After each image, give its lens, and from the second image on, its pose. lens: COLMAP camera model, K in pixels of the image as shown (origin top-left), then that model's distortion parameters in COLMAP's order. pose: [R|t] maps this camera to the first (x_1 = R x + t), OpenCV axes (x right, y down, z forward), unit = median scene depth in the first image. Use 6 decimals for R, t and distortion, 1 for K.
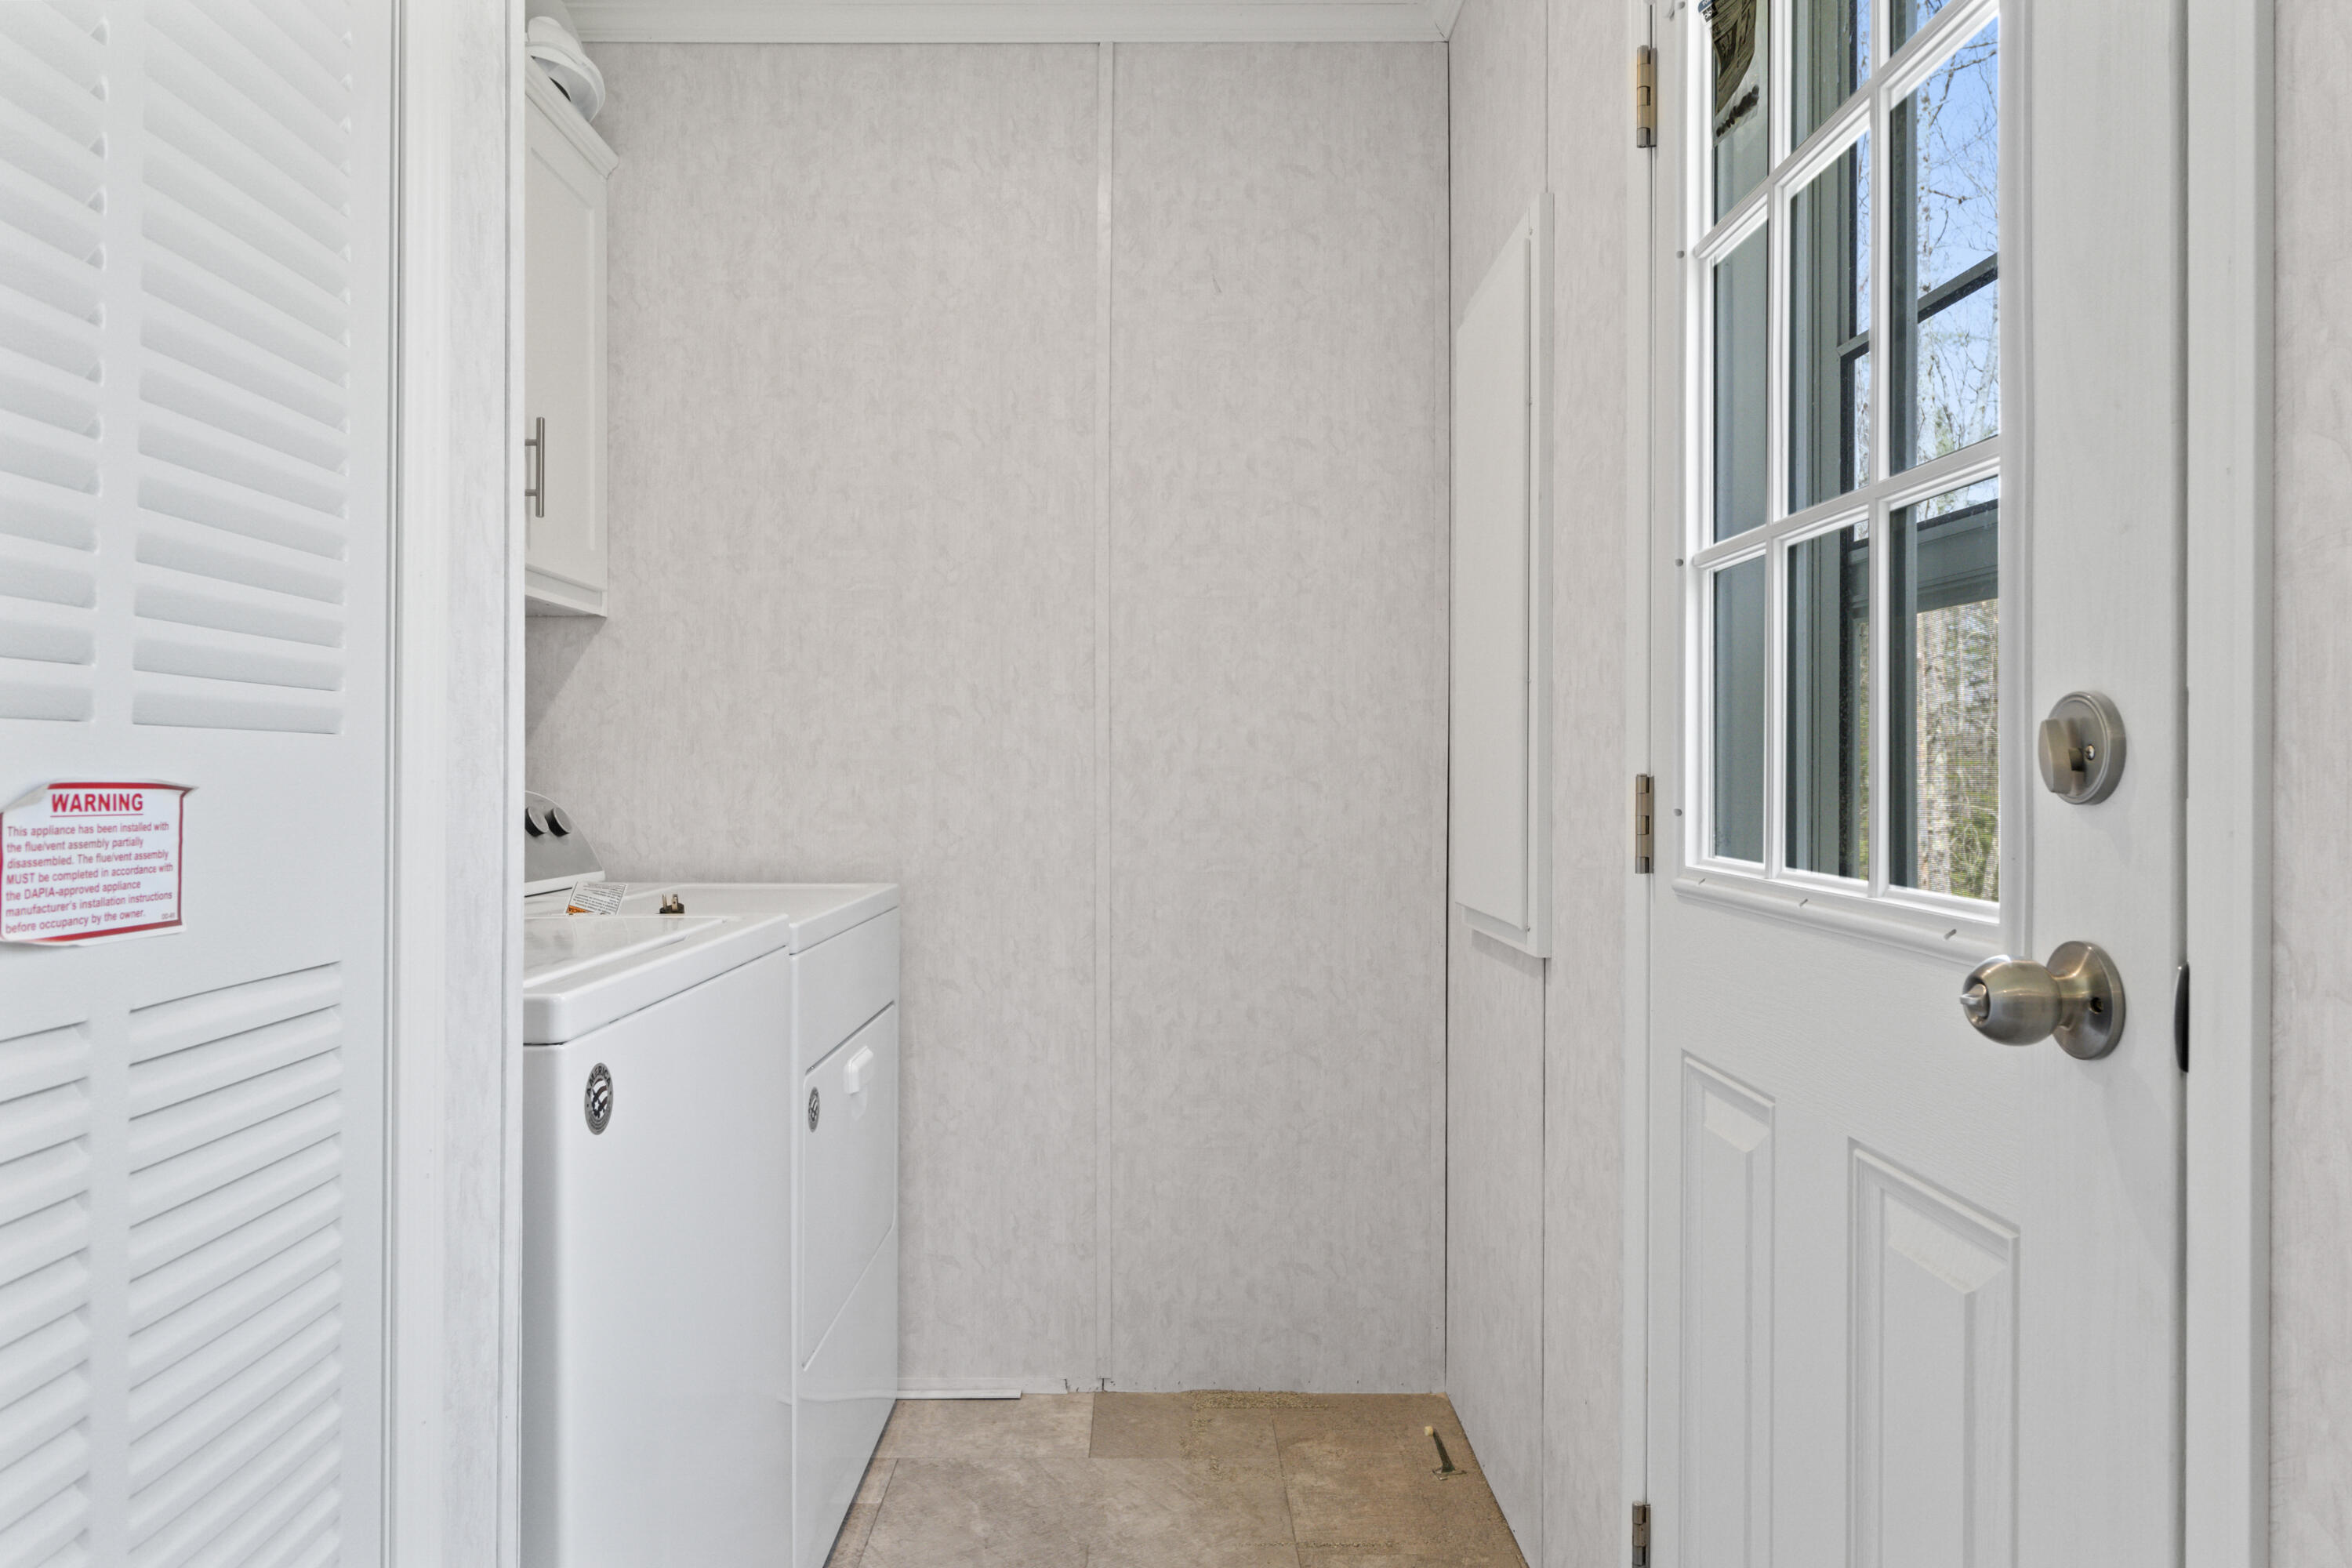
lens RADIAL K [[1574.2, 0, 1180.6], [0, 1574.2, 779.6], [0, 0, 1]] dist [-0.003329, 0.002987]
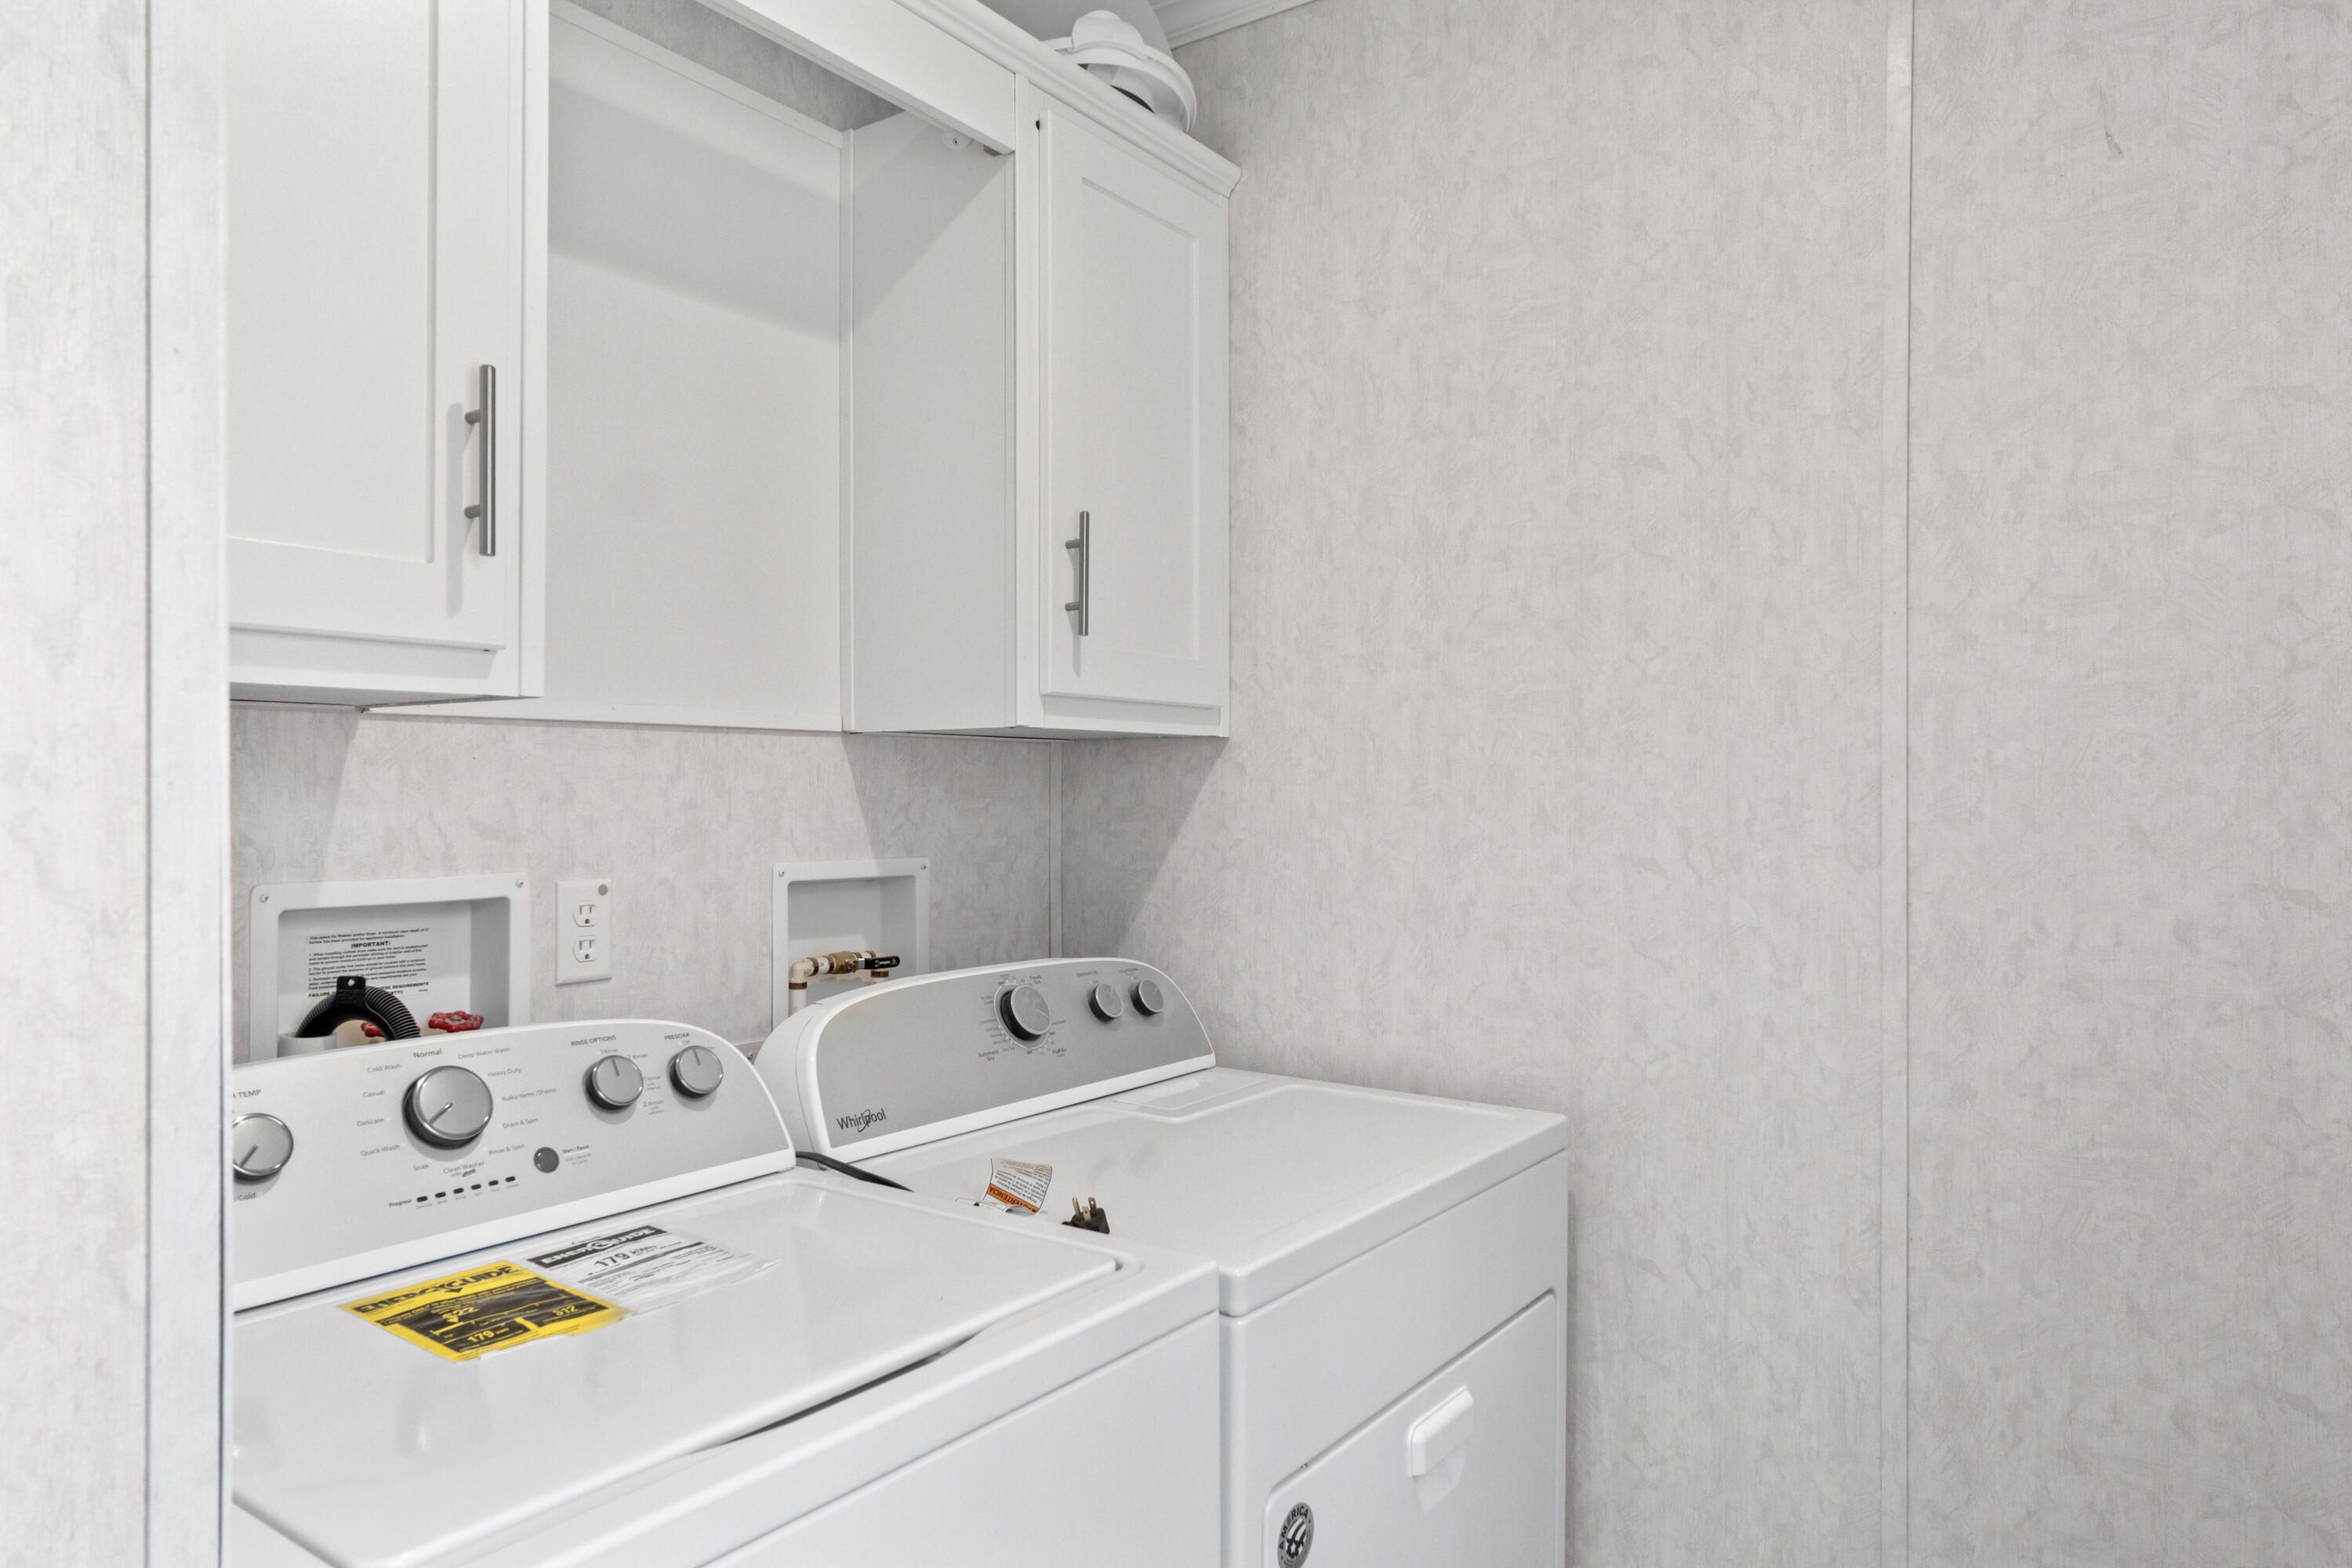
lens RADIAL K [[1574.2, 0, 1096.3], [0, 1574.2, 804.4], [0, 0, 1]] dist [-0.003329, 0.002987]
pose [[0.804113, 0.002243, -0.594473, 0.066091], [-0.000313, 0.999994, 0.003350, -0.073027], [0.594477, -0.002507, 0.804109, 0.312729]]
